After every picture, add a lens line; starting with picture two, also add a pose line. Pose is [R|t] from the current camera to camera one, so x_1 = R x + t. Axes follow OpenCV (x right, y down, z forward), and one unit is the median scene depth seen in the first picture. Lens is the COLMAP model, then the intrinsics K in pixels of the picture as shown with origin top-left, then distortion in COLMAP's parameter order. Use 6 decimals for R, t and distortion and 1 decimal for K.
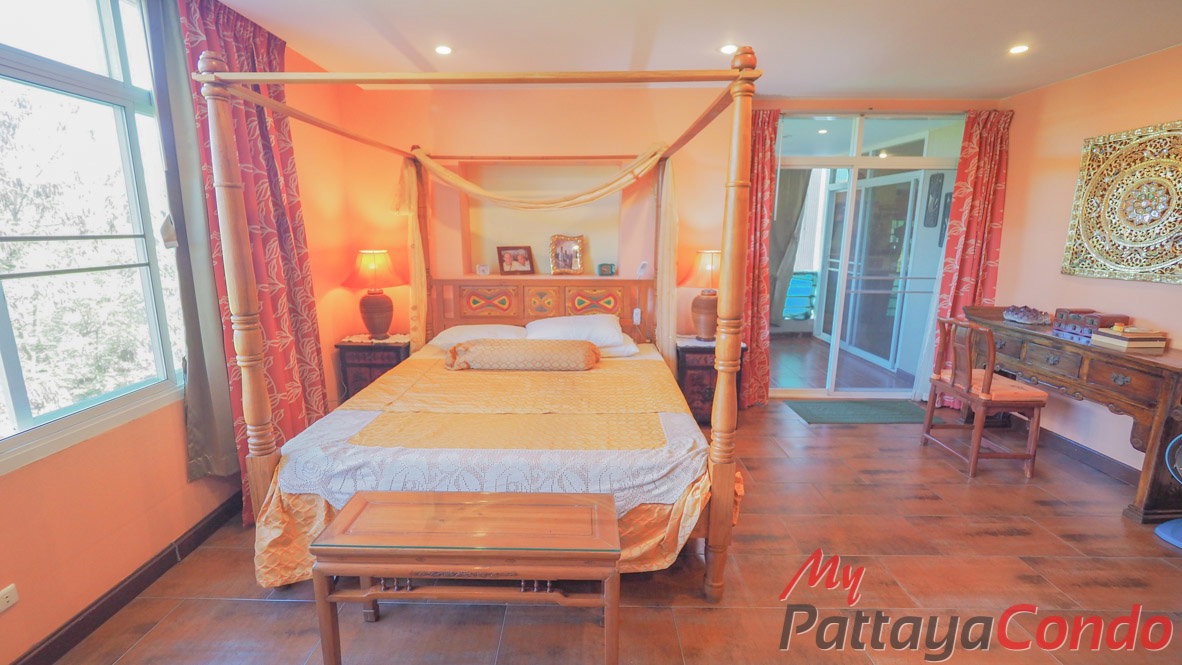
lens RADIAL K [[499.7, 0, 585.6], [0, 499.7, 331.3], [0, 0, 1]] dist [-0.007683, -0.000343]
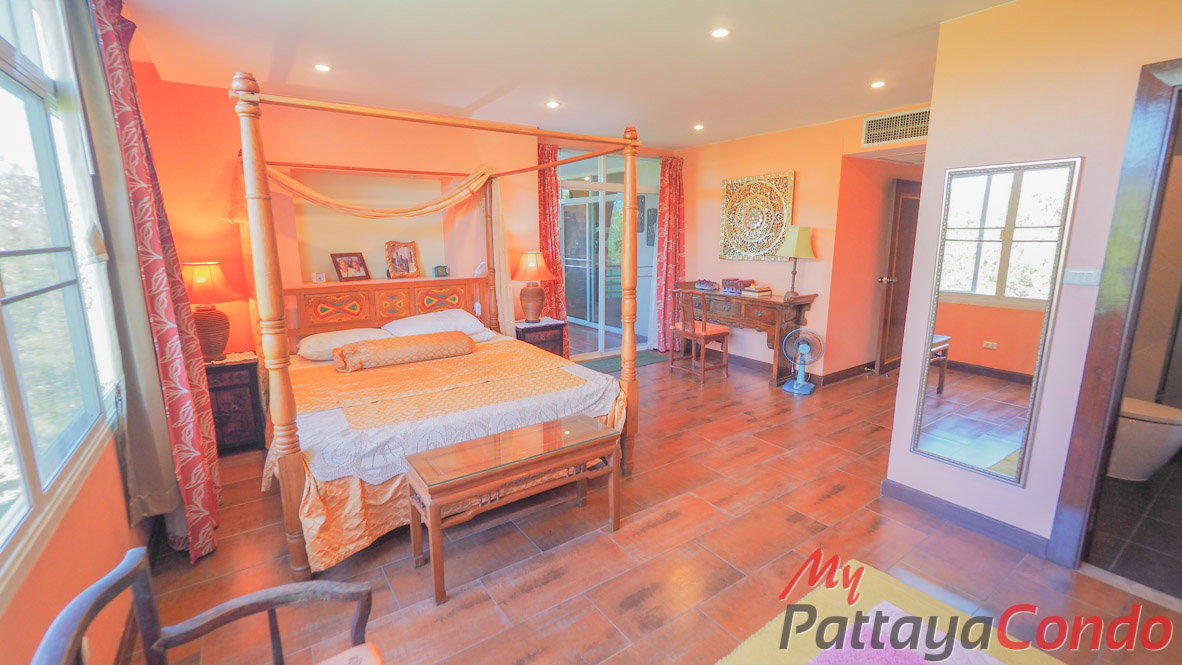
lens RADIAL K [[499.7, 0, 592.0], [0, 499.7, 330.1], [0, 0, 1]] dist [-0.007683, -0.000343]
pose [[0.809384, -0.118092, 0.575285, -0.390142], [0.126002, 0.991682, 0.026293, 0.024556], [-0.573604, 0.051205, 0.817531, -0.127513]]
